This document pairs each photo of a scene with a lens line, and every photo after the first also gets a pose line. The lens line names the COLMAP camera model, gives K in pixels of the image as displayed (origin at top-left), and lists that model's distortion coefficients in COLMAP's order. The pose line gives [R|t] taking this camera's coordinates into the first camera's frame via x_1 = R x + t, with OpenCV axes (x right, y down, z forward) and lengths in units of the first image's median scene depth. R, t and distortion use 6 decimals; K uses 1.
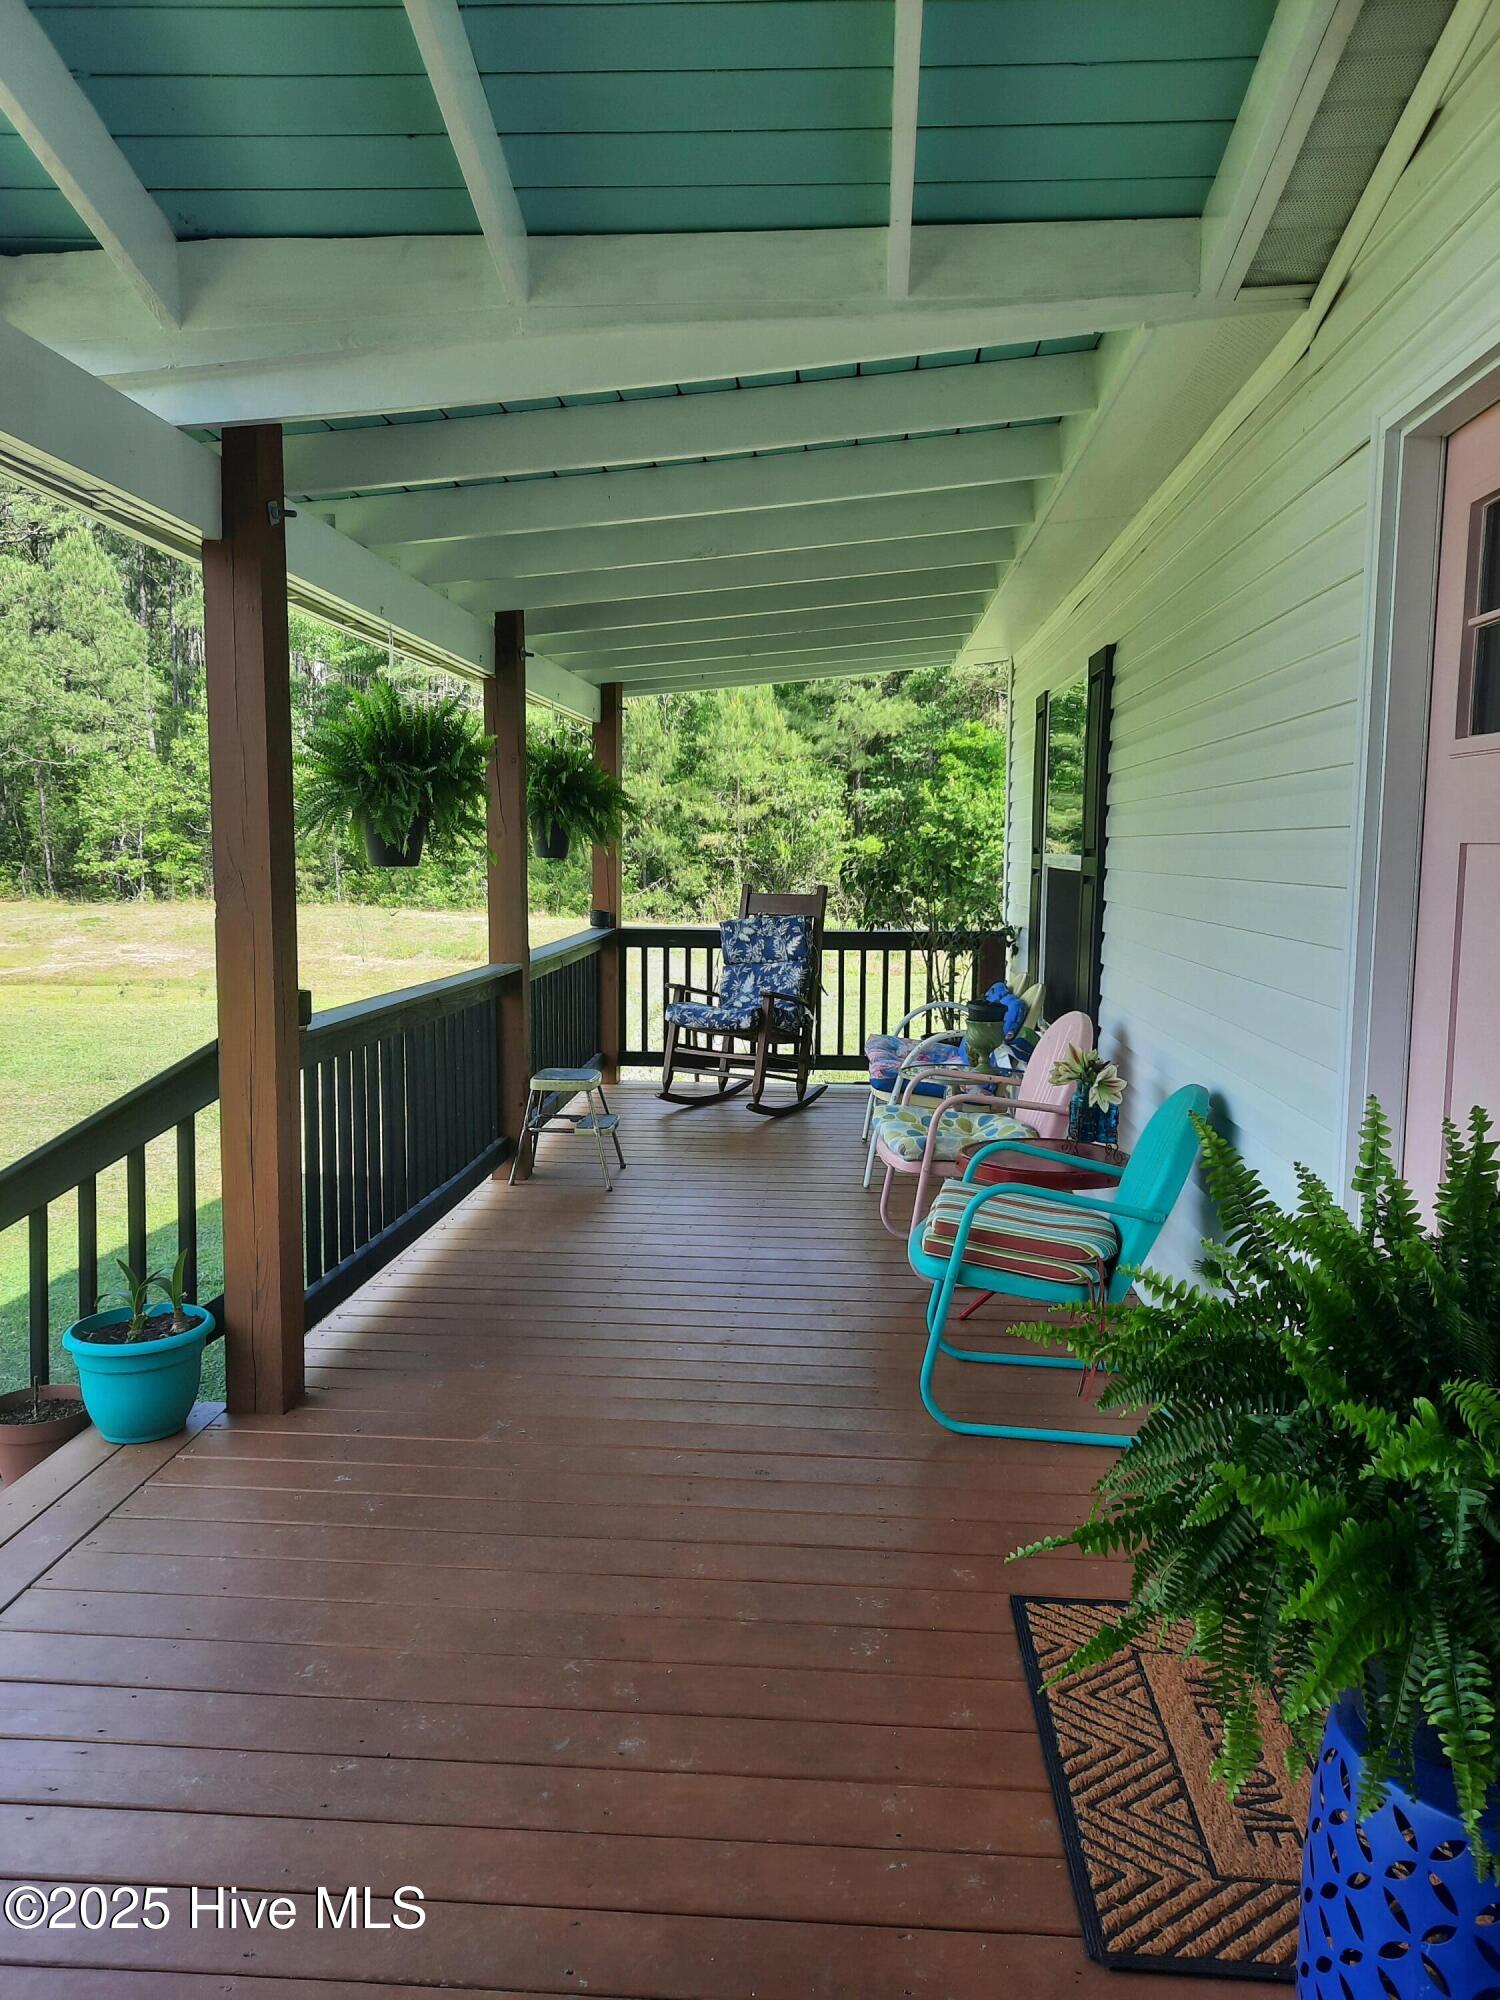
lens RADIAL K [[1466.4, 0, 745.7], [0, 1466.4, 1002.3], [0, 0, 1]] dist [0.048838, -0.030325]
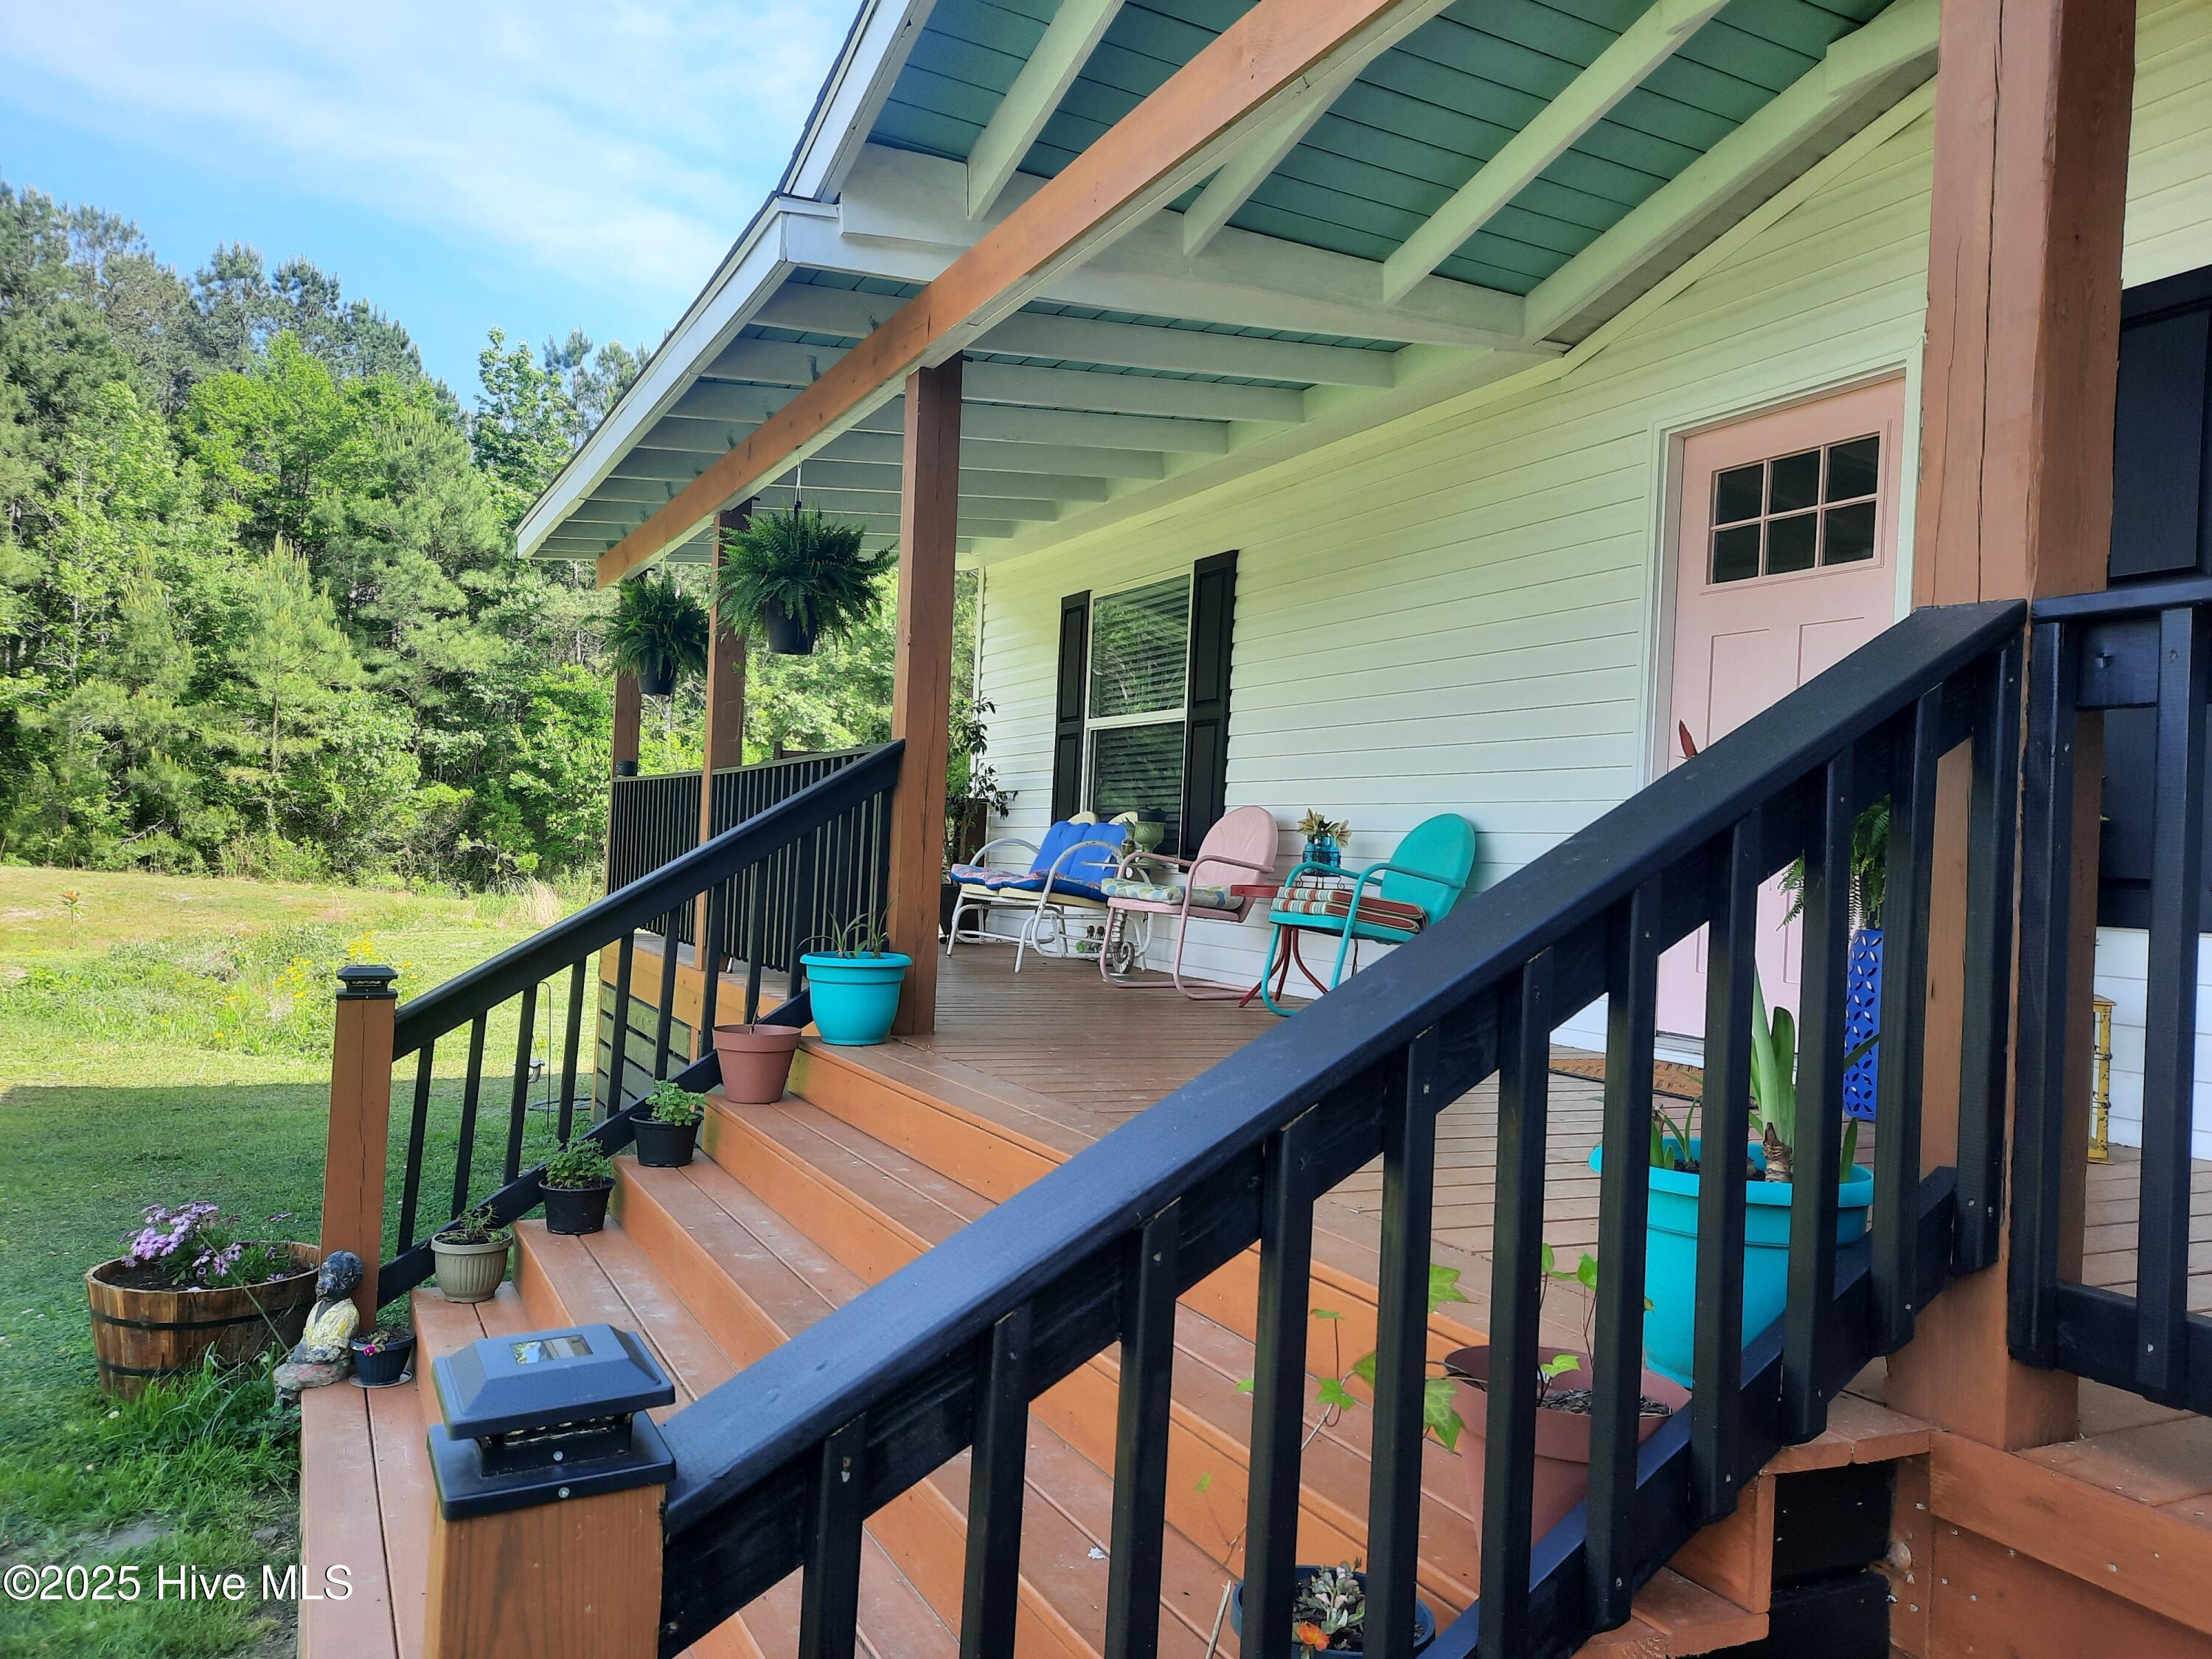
lens RADIAL K [[1621.8, 0, 1101.9], [0, 1621.8, 829.7], [0, 0, 1]] dist [0.048838, -0.030325]
pose [[0.859200, 0.036474, 0.510339, -0.418660], [0.018186, 0.994648, -0.101706, 0.112852], [-0.511317, 0.096667, 0.853938, -0.133979]]
